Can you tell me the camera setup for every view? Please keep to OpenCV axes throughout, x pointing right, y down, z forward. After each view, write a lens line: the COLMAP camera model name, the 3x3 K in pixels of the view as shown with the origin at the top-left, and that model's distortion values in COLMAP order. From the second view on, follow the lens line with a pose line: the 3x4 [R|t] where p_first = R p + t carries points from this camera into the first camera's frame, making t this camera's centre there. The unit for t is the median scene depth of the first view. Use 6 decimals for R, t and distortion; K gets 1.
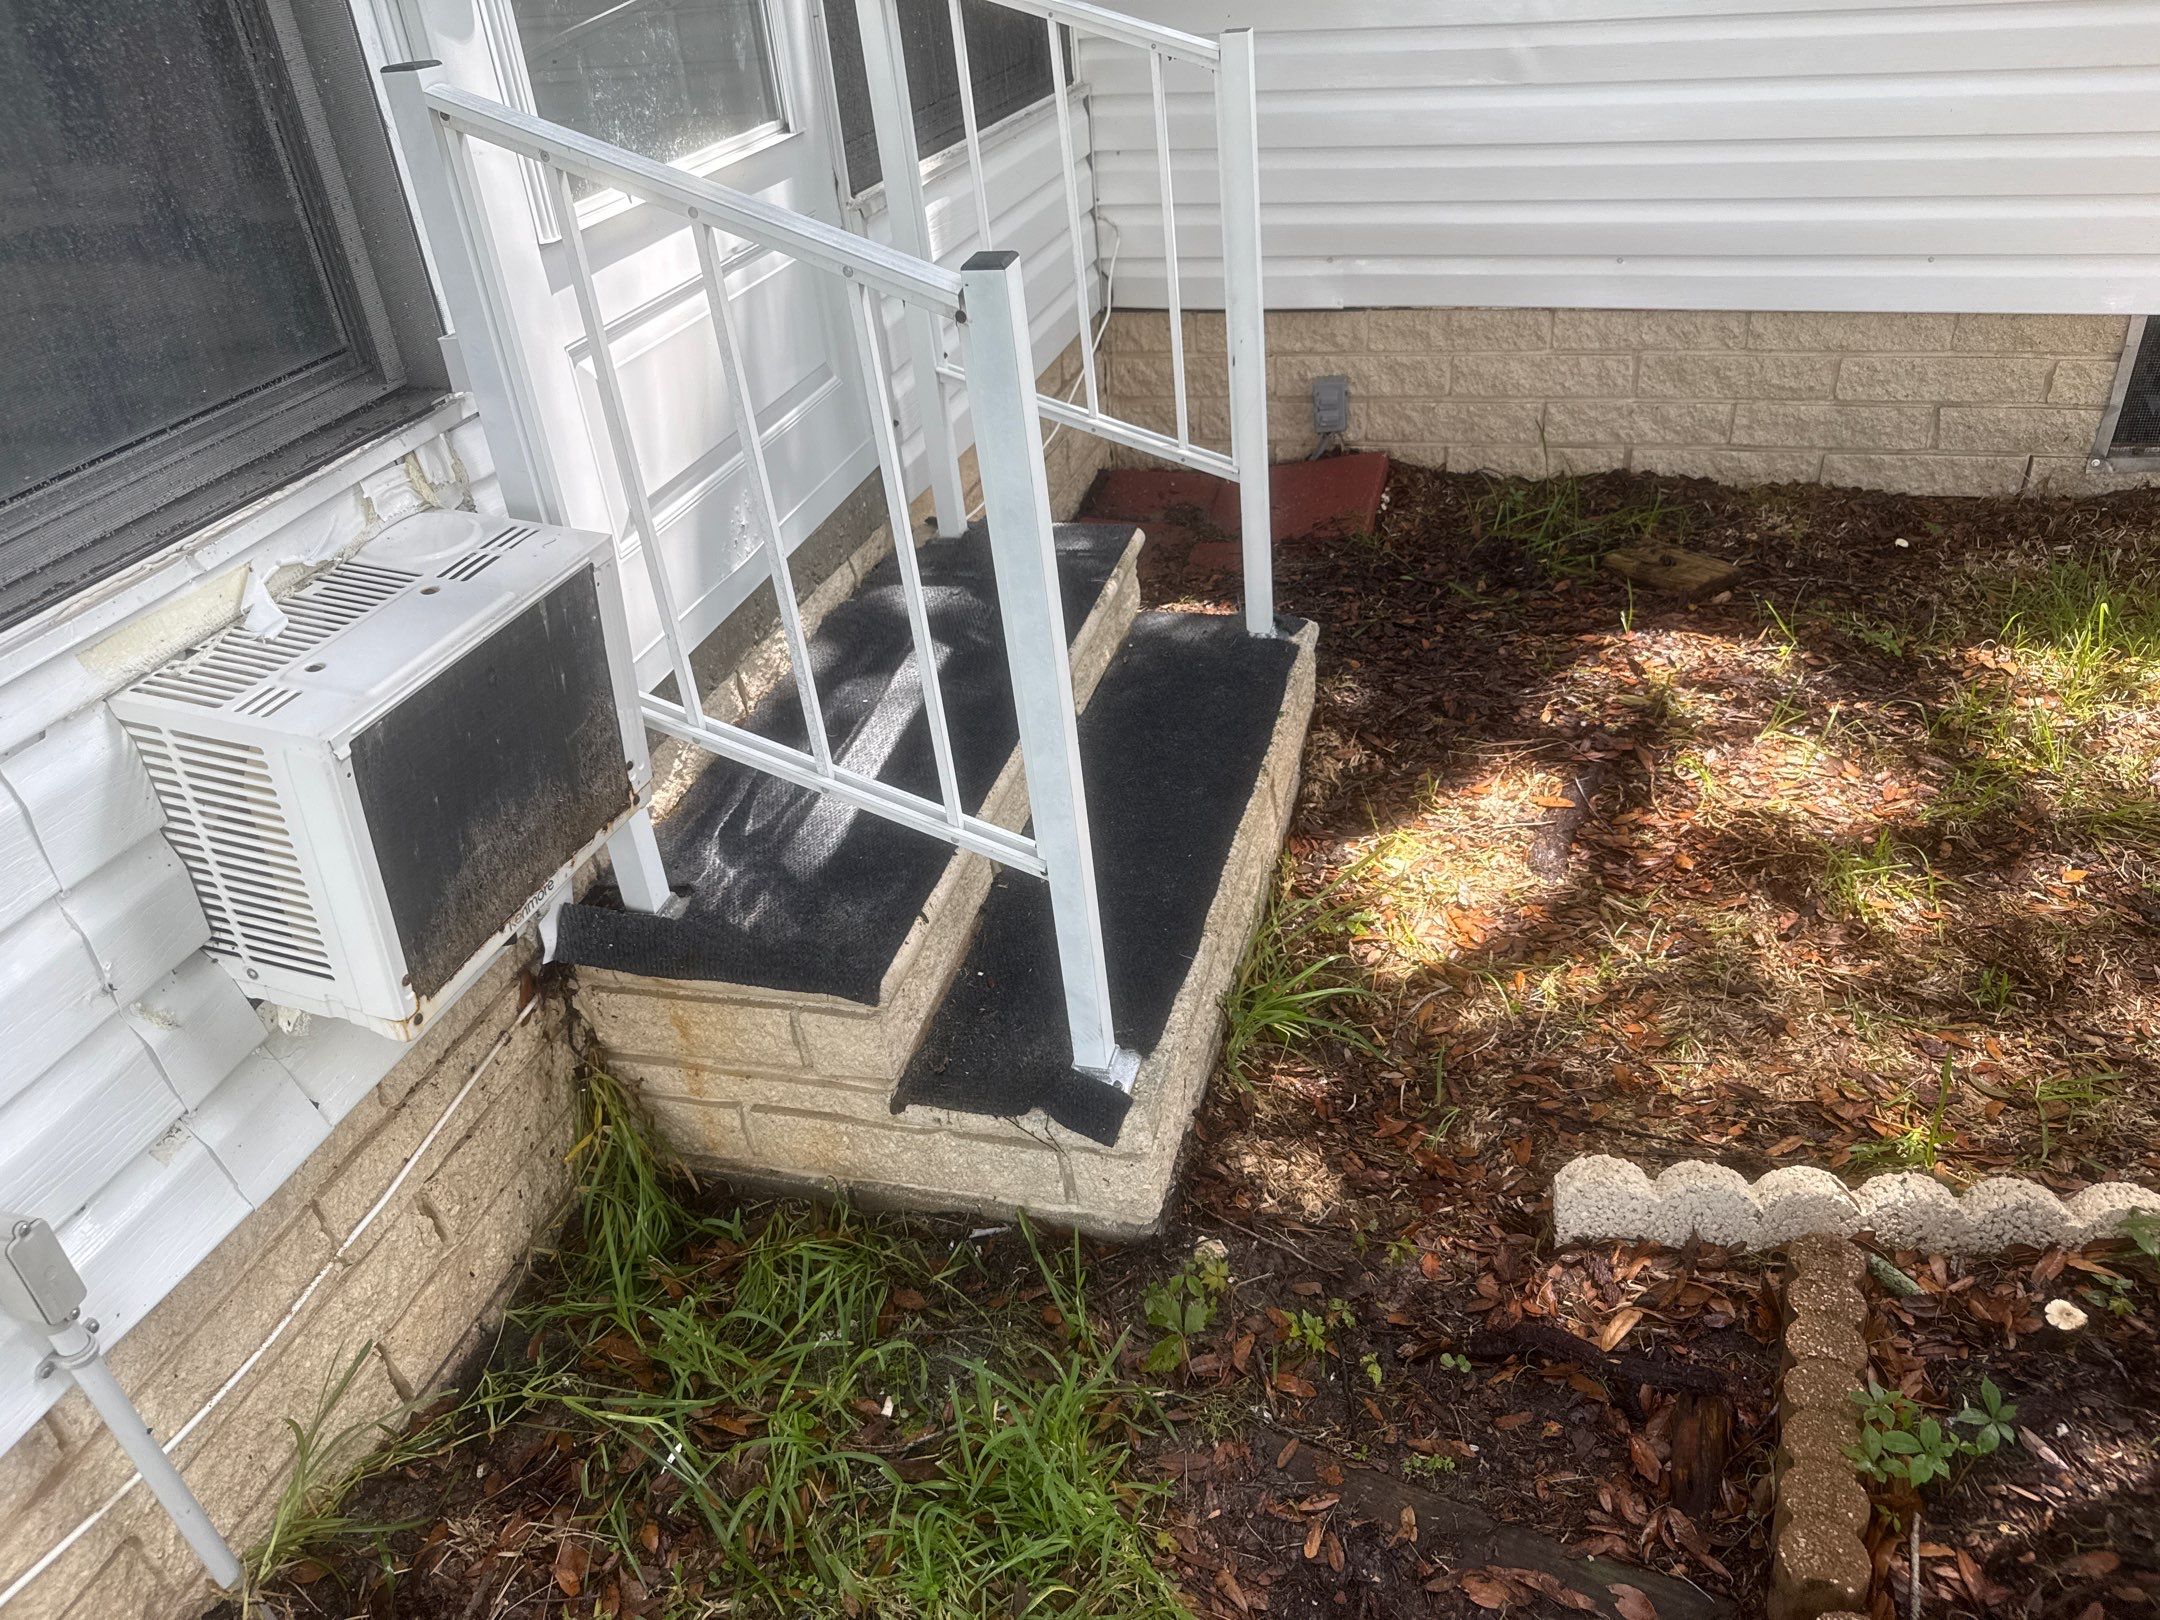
lens RADIAL K [[1520.3, 0, 1080.0], [0, 1520.3, 814.0], [0, 0, 1]] dist [0.046083, -0.044973]
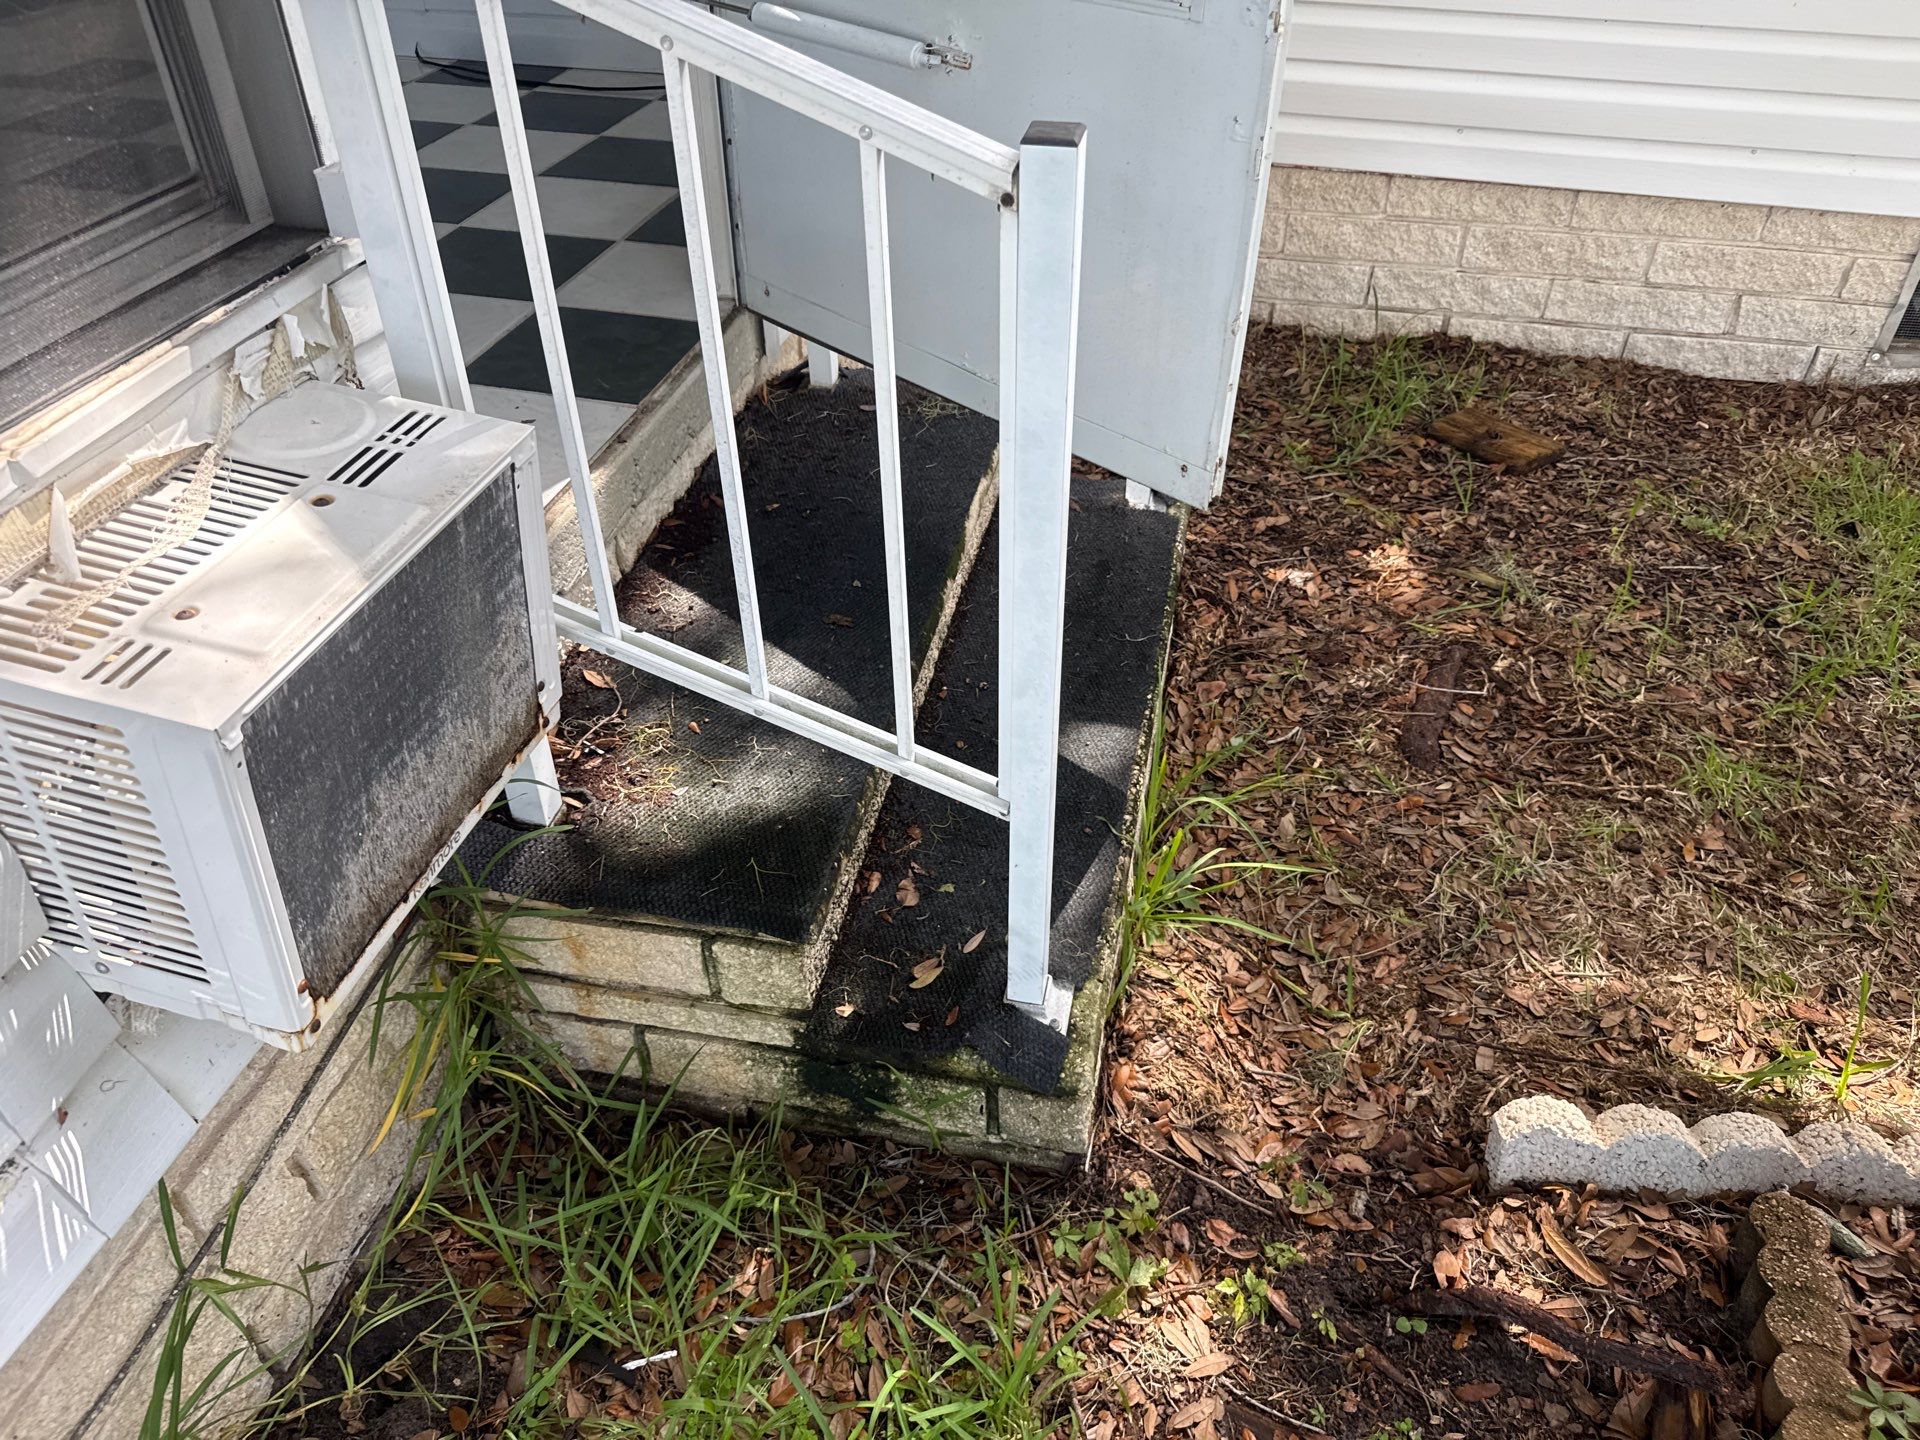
lens RADIAL K [[1375.6, 0, 964.3], [0, 1375.6, 714.7], [0, 0, 1]] dist [0.007327, -0.002632]
pose [[0.994830, 0.025221, 0.098374, -0.110889], [-0.033530, 0.995923, 0.083742, -0.075306], [-0.095861, -0.086608, 0.991620, 0.167080]]
